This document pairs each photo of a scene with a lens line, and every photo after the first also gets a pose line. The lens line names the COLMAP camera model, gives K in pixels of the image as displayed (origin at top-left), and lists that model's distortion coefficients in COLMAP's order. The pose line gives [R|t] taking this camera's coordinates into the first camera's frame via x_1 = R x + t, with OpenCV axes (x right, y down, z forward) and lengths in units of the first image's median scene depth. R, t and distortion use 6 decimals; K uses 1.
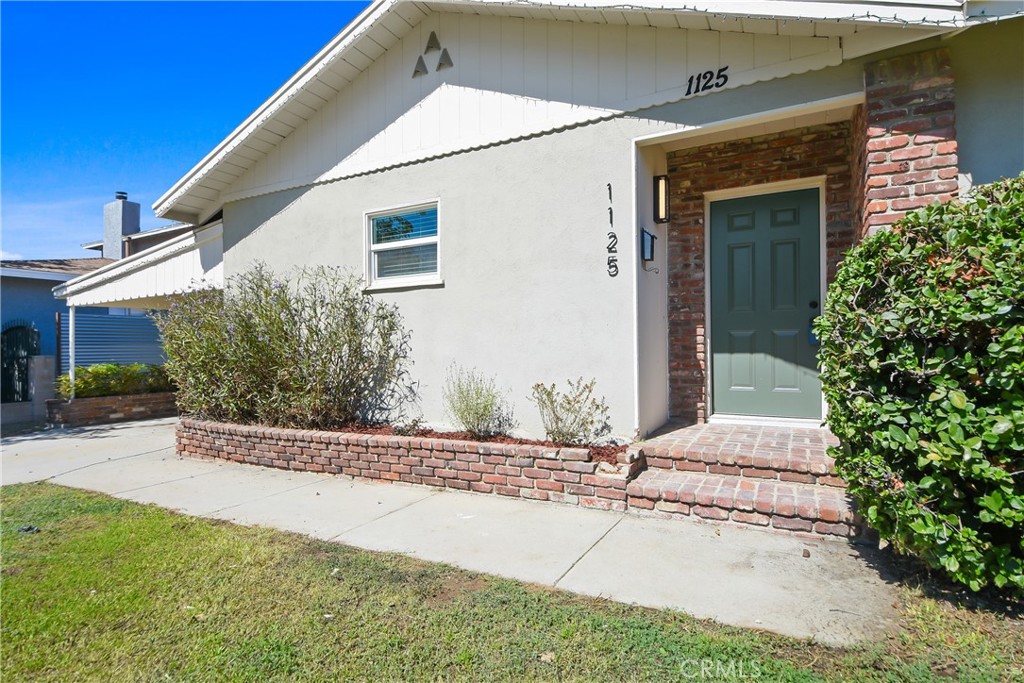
lens RADIAL K [[520.5, 0, 512.0], [0, 520.5, 341.5], [0, 0, 1]] dist [0.002239, -0.000164]
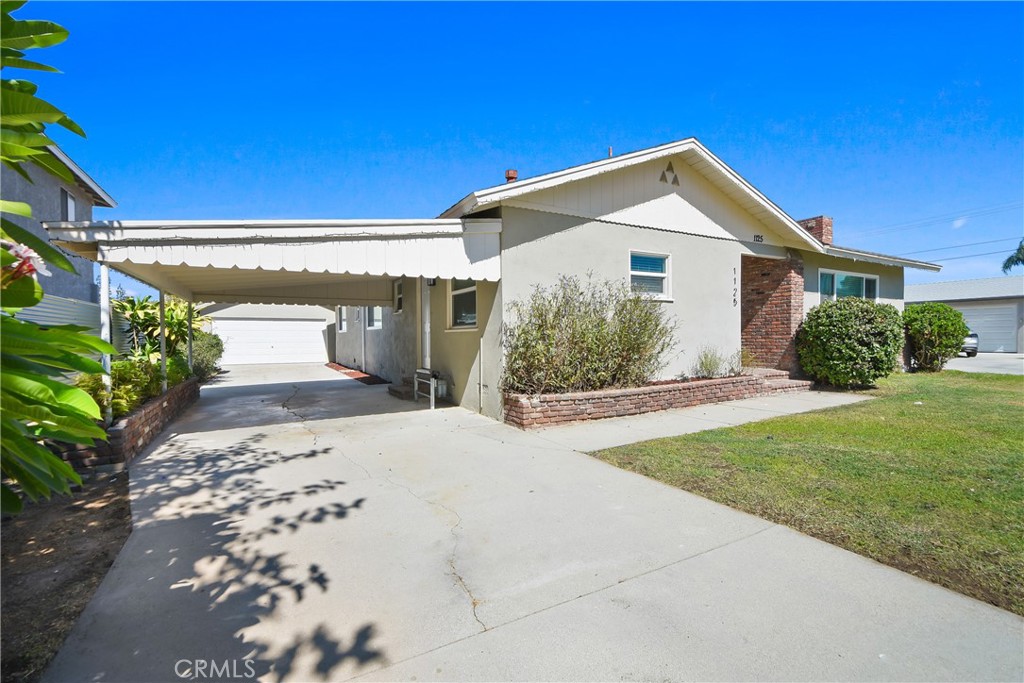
lens RADIAL K [[461.5, 0, 512.0], [0, 461.5, 341.5], [0, 0, 1]] dist [0.000564, 0.000069]
pose [[0.537276, -0.005678, 0.843387, -1.797898], [-0.008888, 0.999884, 0.012393, 0.017716], [-0.843360, -0.014154, 0.537163, 0.589980]]
